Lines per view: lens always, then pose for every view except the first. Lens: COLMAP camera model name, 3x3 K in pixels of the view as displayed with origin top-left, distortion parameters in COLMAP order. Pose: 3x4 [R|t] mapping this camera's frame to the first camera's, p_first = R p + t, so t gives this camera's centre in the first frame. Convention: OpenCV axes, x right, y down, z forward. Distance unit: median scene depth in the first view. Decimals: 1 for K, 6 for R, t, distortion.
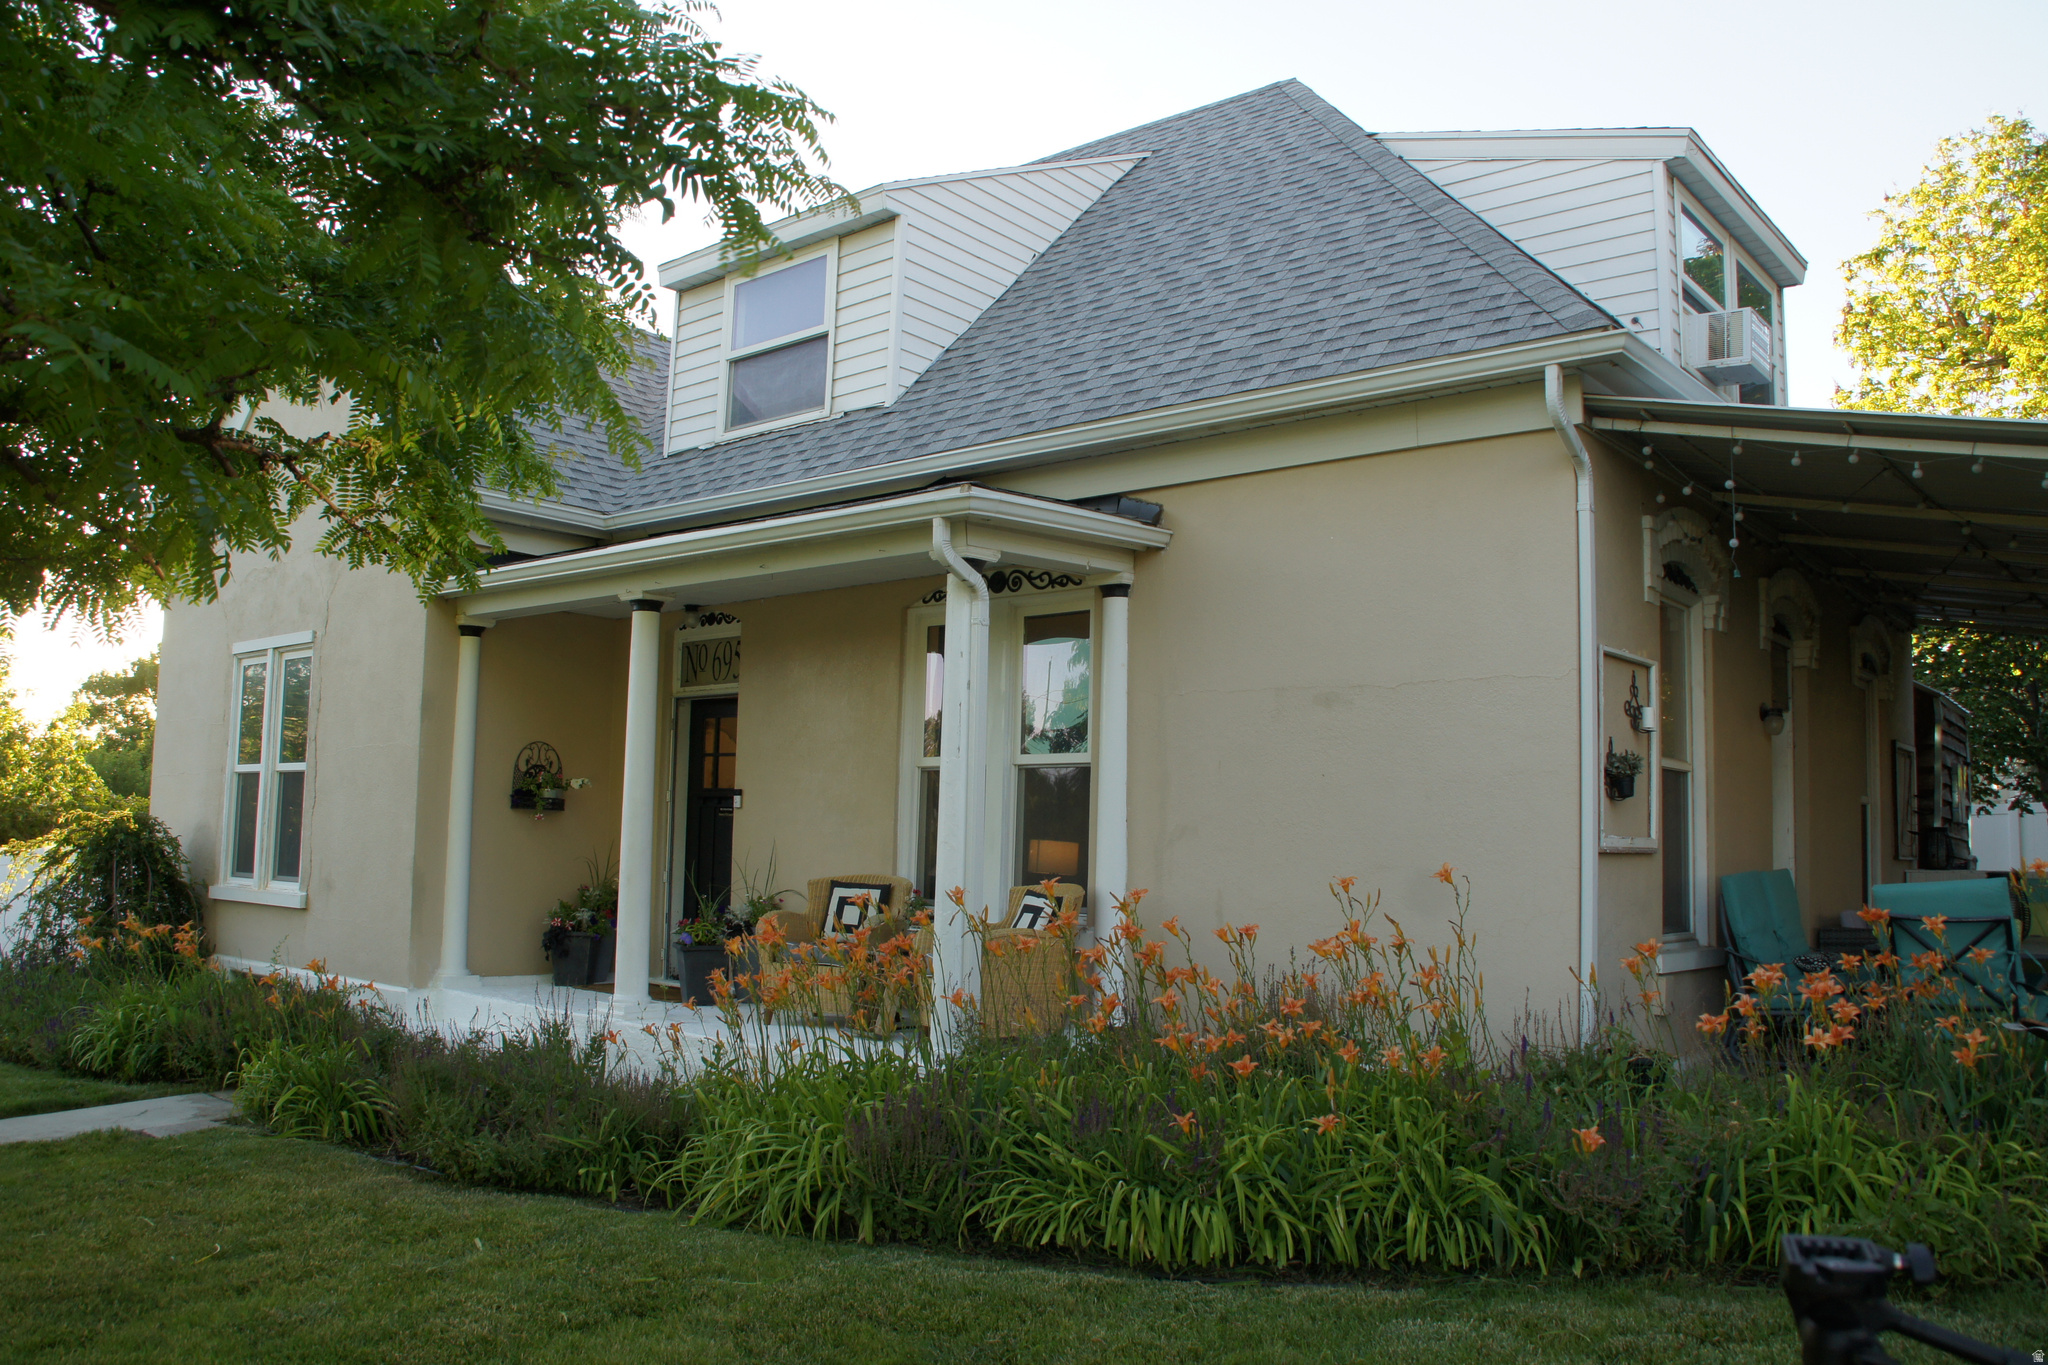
lens RADIAL K [[1616.8, 0, 1028.2], [0, 1616.8, 702.9], [0, 0, 1]] dist [-0.163767, 0.114598]
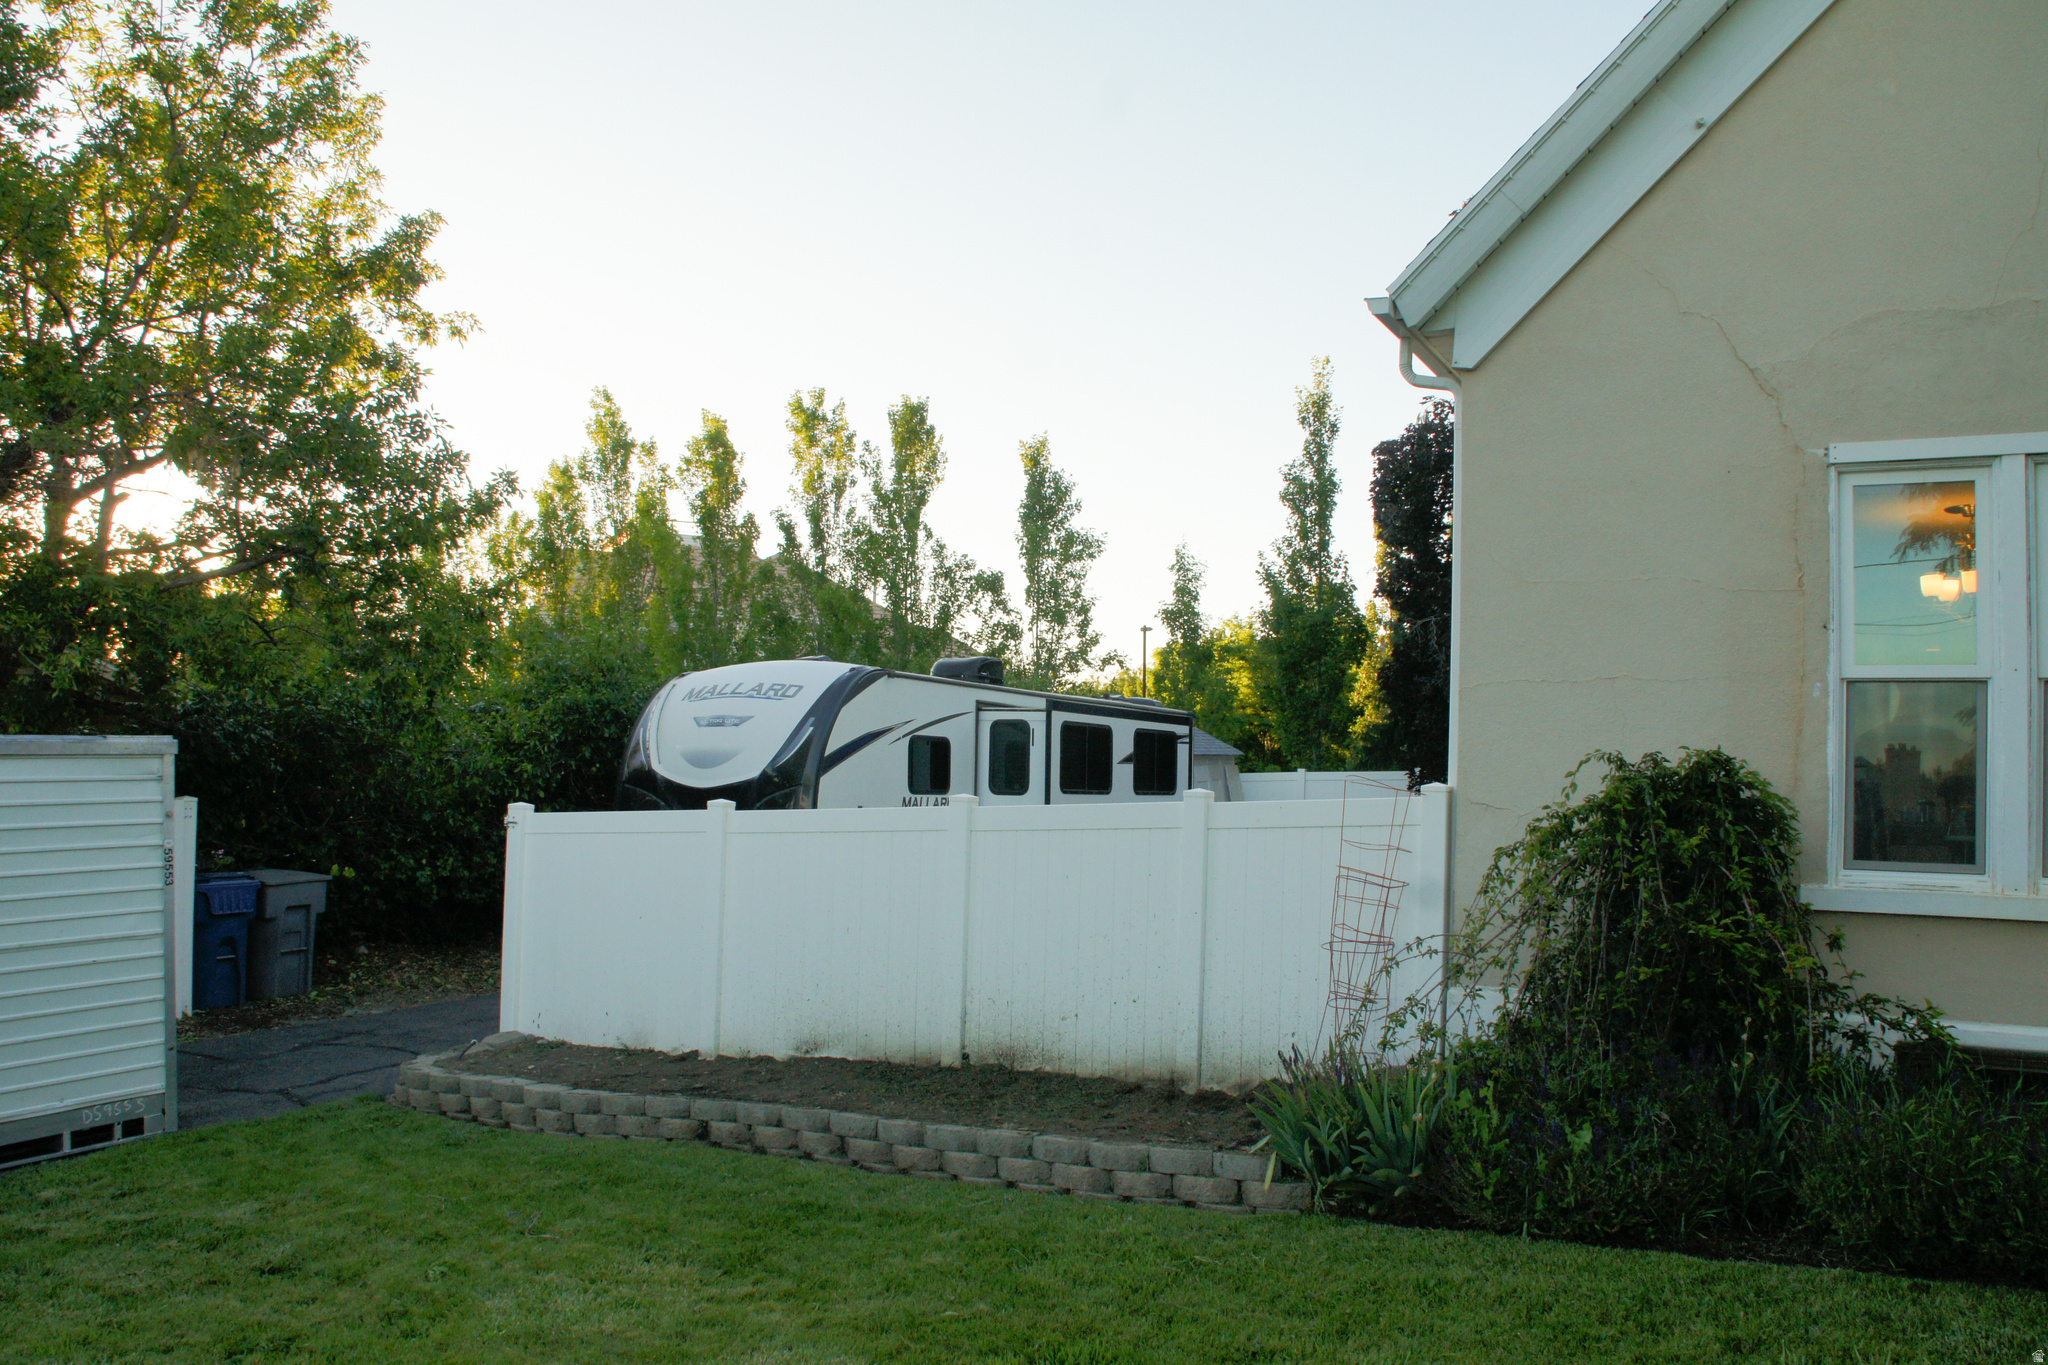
lens RADIAL K [[1683.7, 0, 1026.2], [0, 1683.7, 706.4], [0, 0, 1]] dist [-0.157534, 0.128213]
pose [[0.973996, 0.021539, 0.225539, -1.100261], [-0.031124, 0.998753, 0.039028, 0.049124], [-0.224417, -0.045033, 0.973452, 0.609756]]
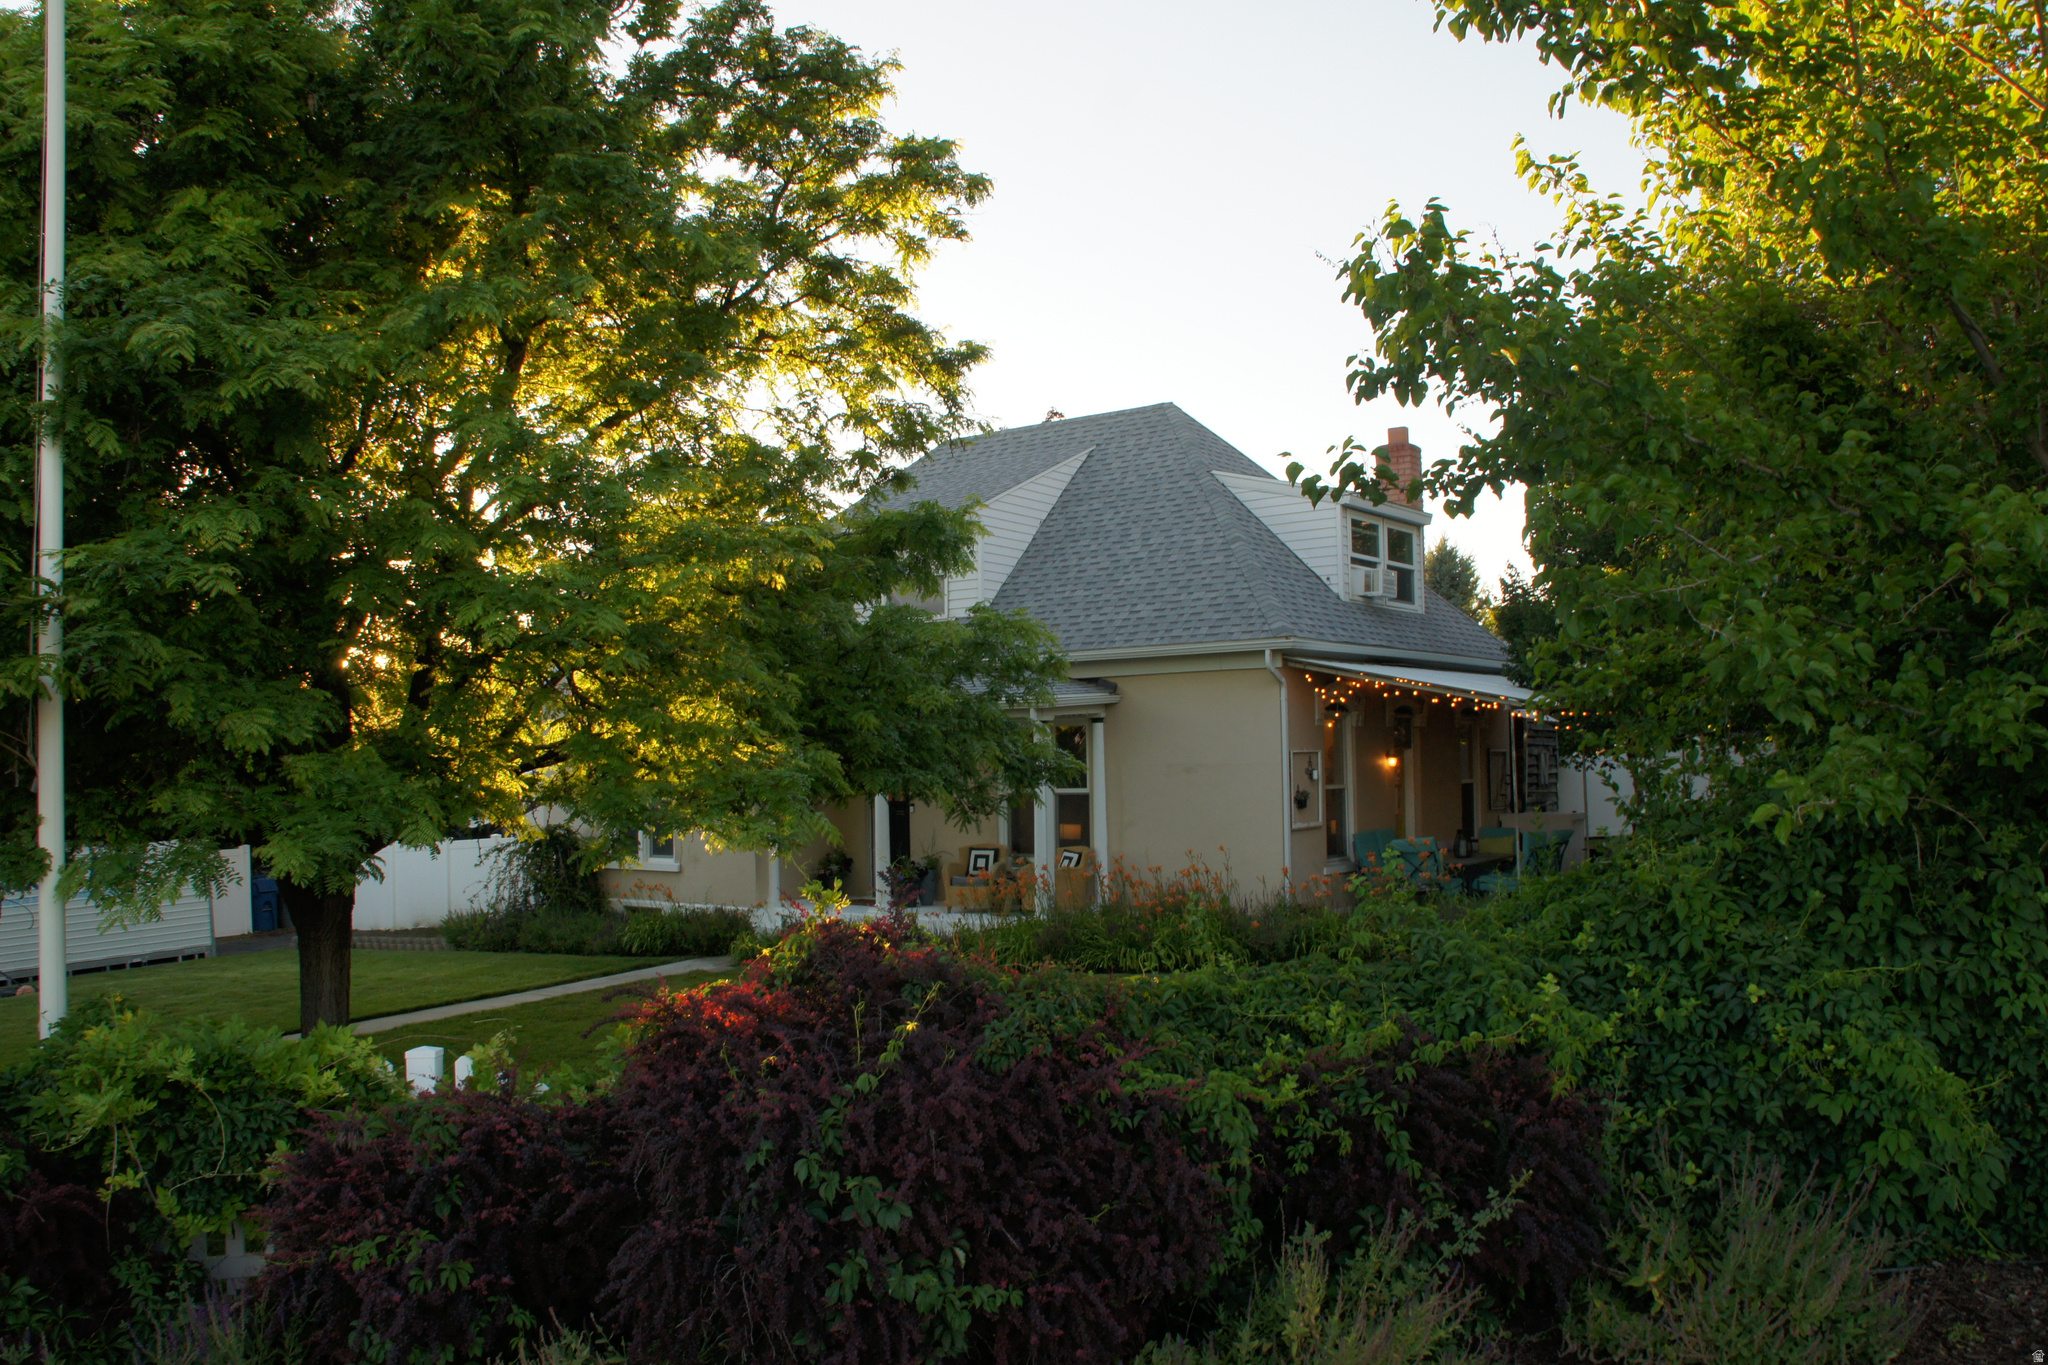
lens RADIAL K [[1616.8, 0, 1028.2], [0, 1616.8, 702.9], [0, 0, 1]] dist [-0.163767, 0.114598]
pose [[0.997632, -0.039662, 0.056188, -0.146110], [0.036472, 0.997724, 0.056711, -0.191267], [-0.058309, -0.054527, 0.996808, -1.092381]]
